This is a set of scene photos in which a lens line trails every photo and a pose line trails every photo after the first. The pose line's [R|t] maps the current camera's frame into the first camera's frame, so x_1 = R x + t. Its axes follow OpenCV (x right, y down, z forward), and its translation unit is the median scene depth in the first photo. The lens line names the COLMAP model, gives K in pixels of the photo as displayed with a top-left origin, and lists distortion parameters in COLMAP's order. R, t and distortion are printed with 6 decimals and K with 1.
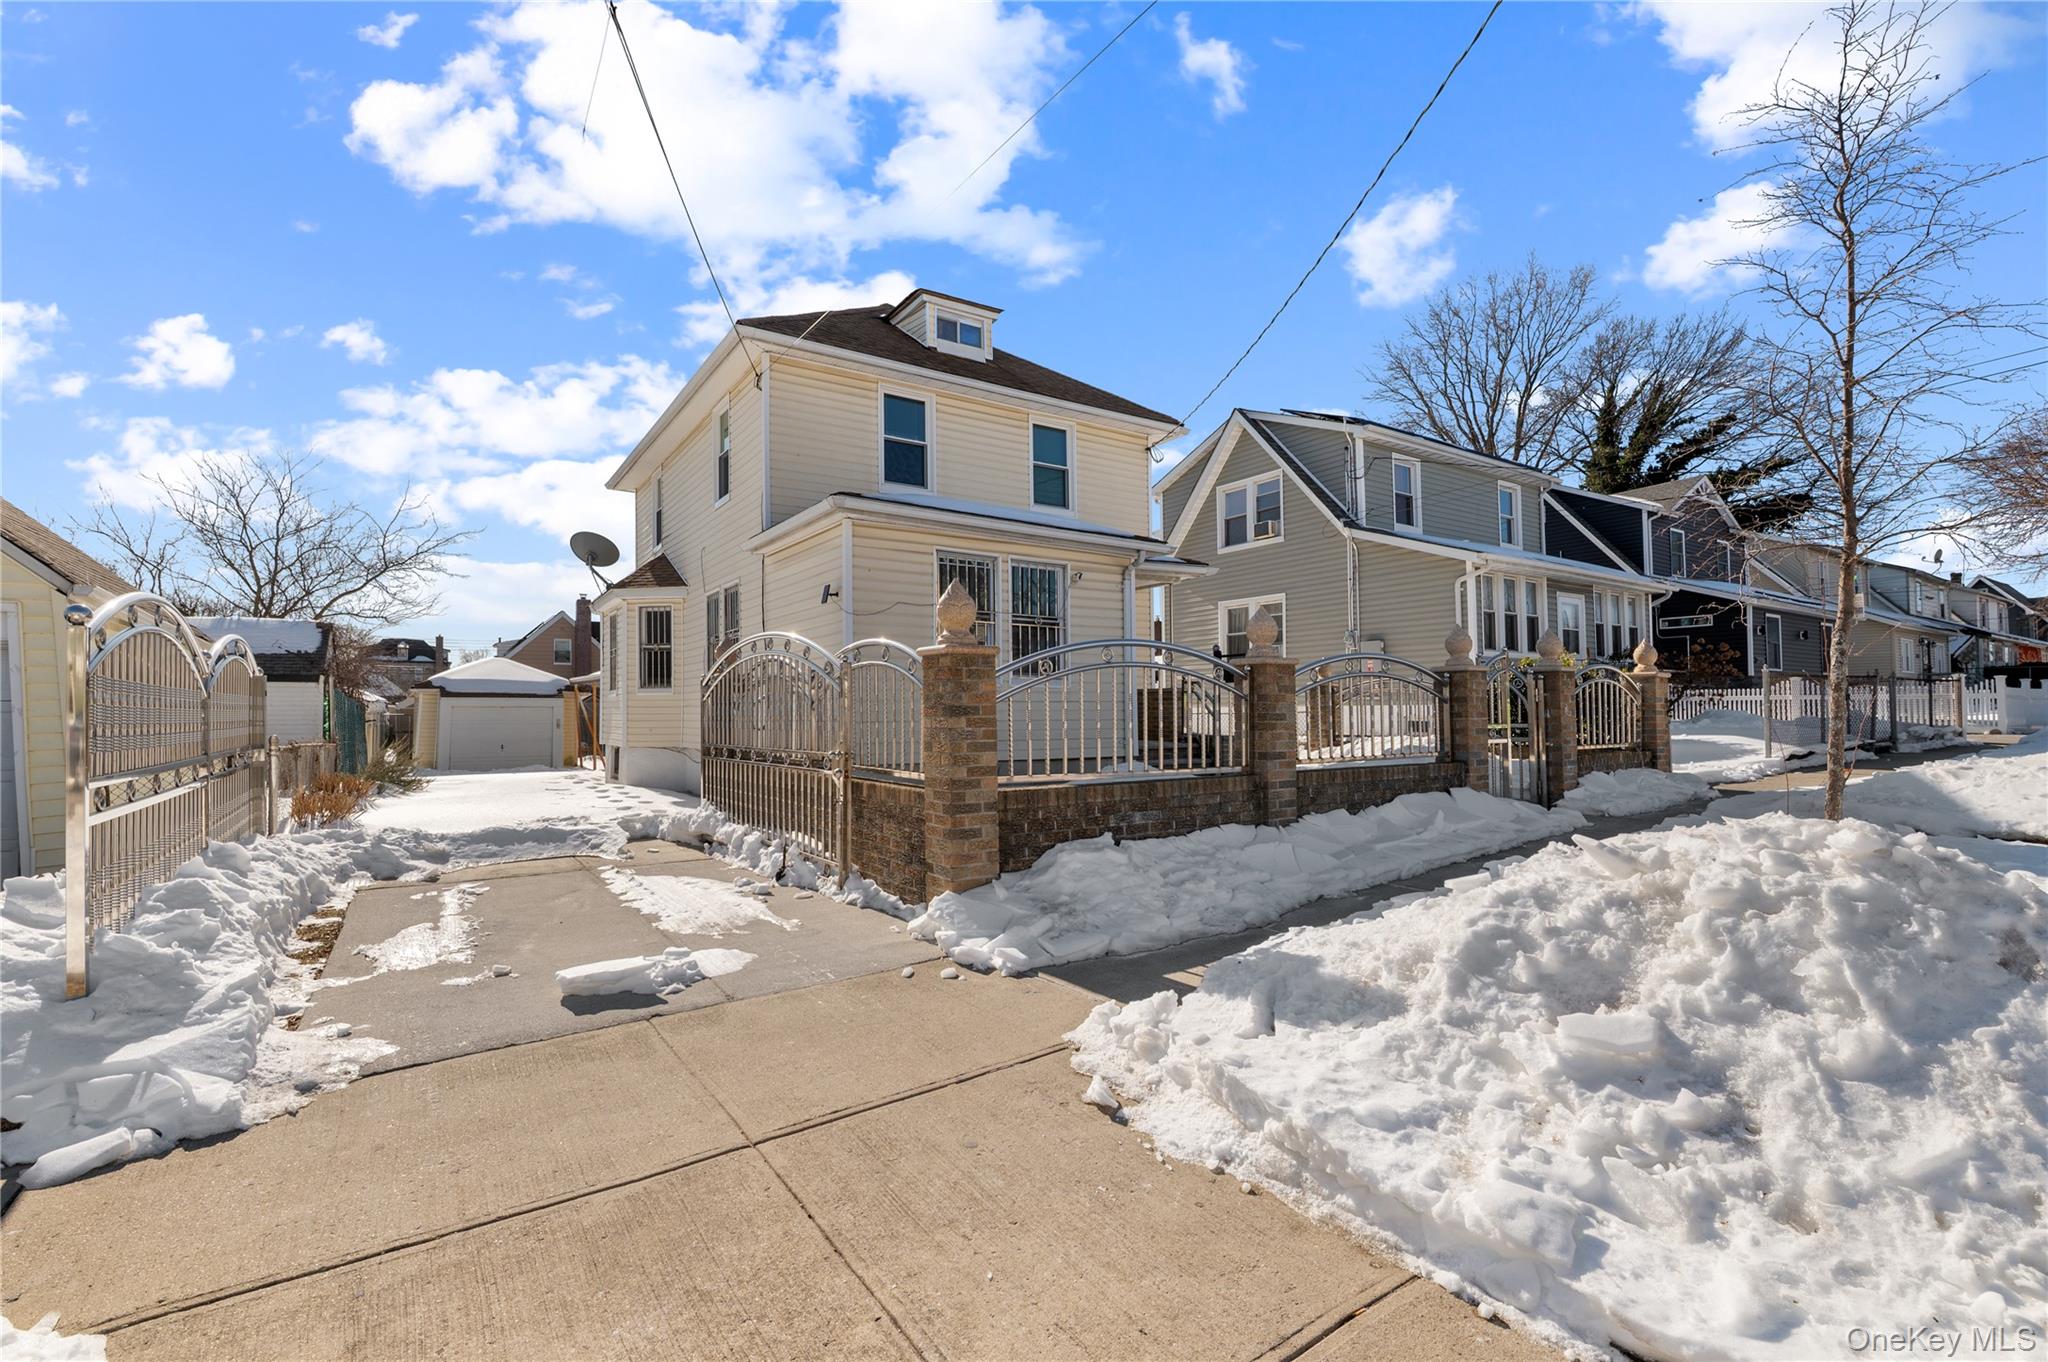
lens RADIAL K [[901.5, 0, 1016.4], [0, 901.5, 687.7], [0, 0, 1]] dist [0.020225, -0.001999]
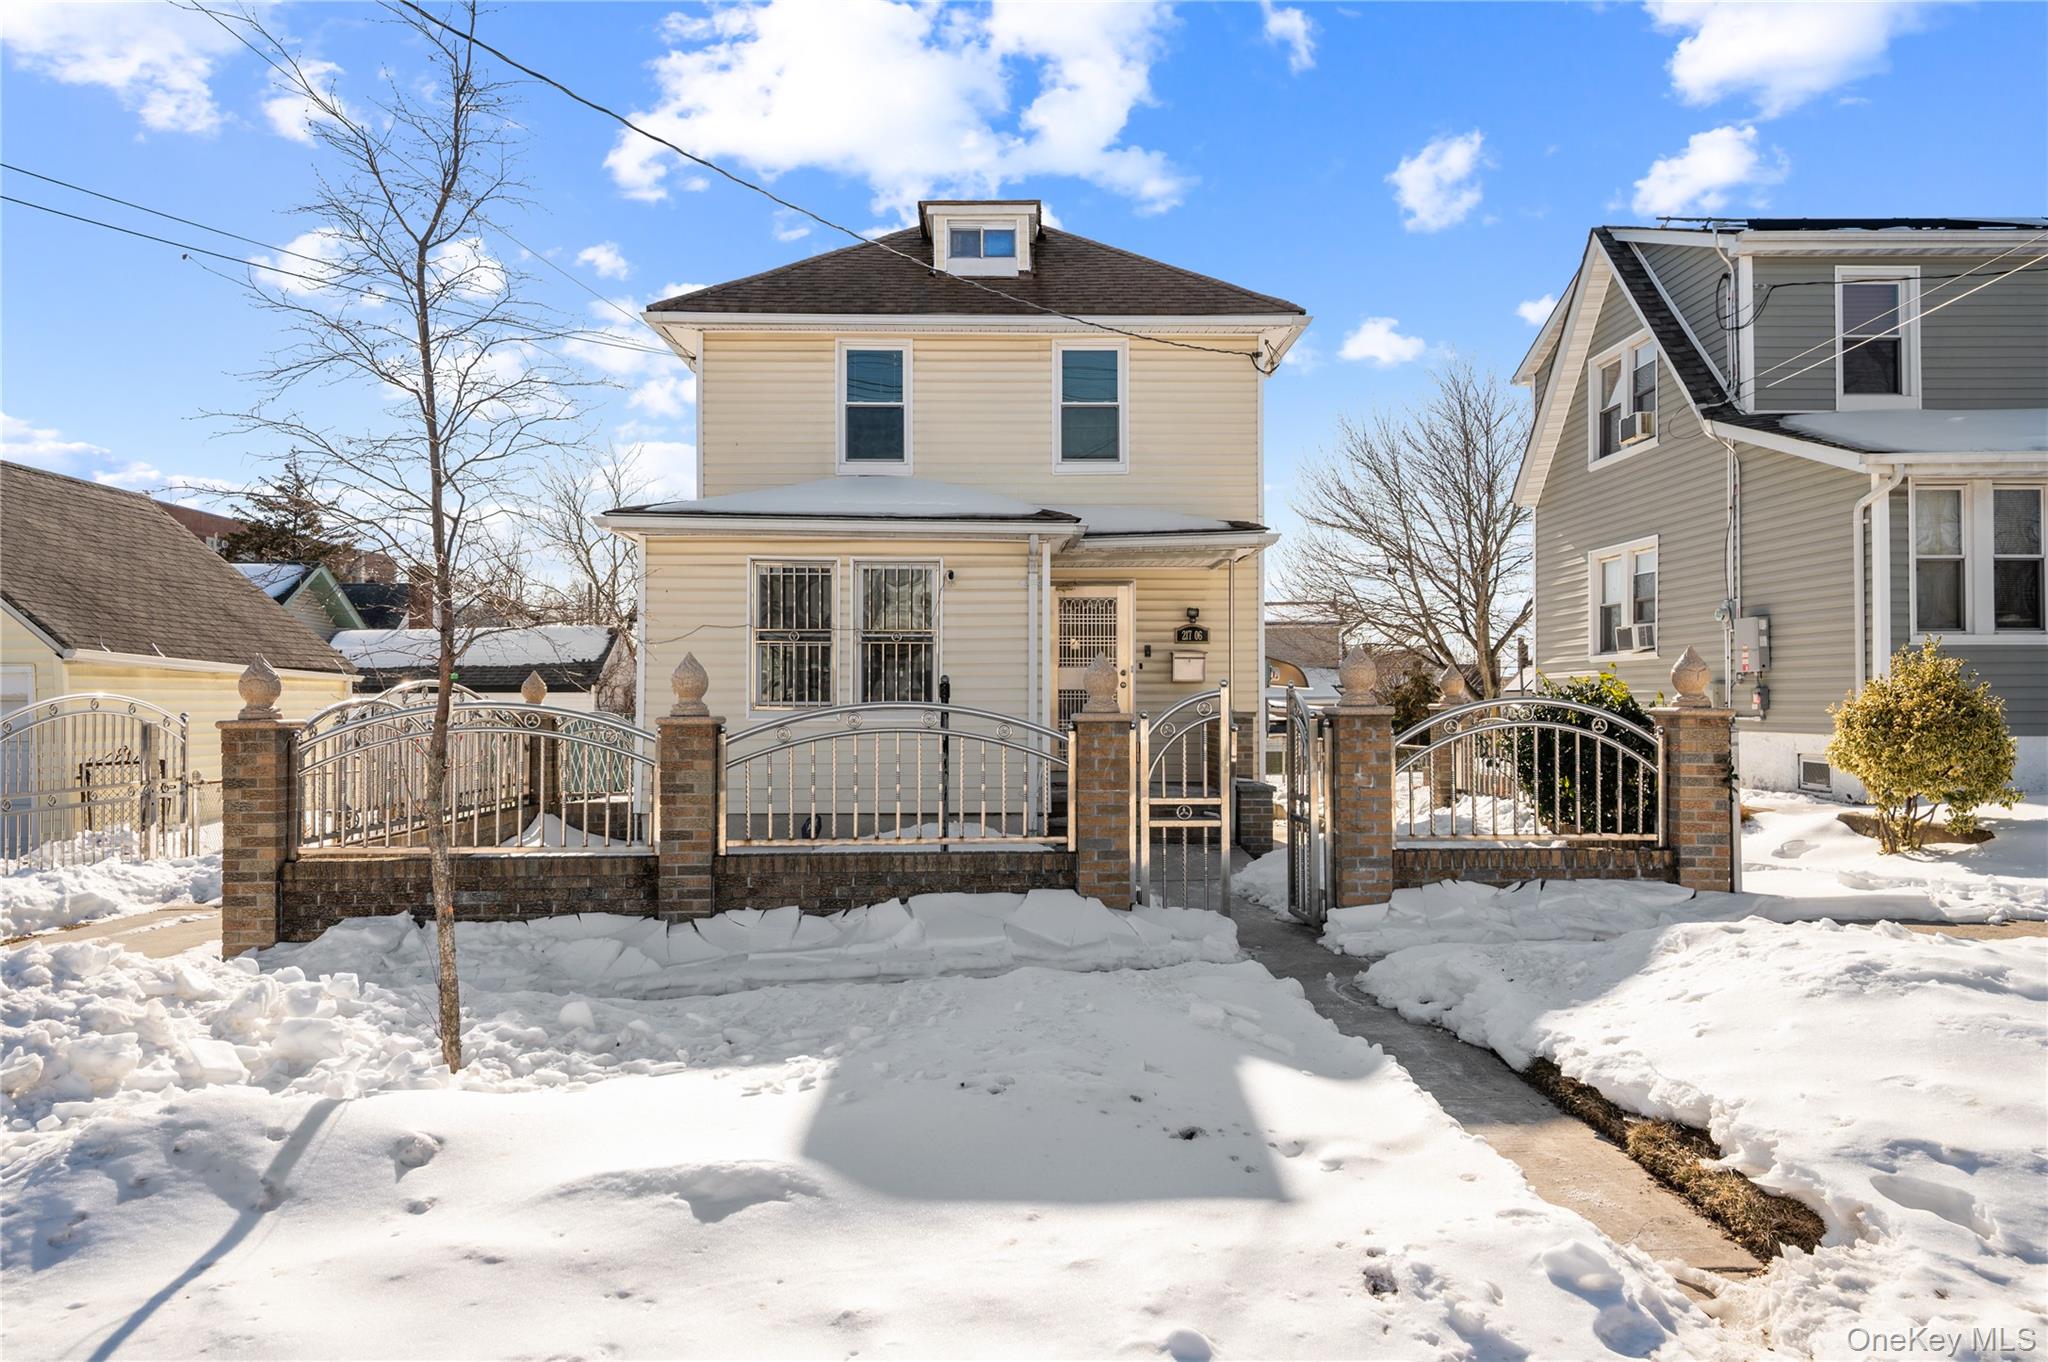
lens RADIAL K [[1323.1, 0, 1025.9], [0, 1323.1, 683.8], [0, 0, 1]] dist [0.037209, 0.001017]
pose [[0.840554, -0.007381, -0.541677, 0.632061], [0.016457, 0.999794, 0.011915, -0.037959], [0.541478, -0.018929, 0.840502, 0.078159]]
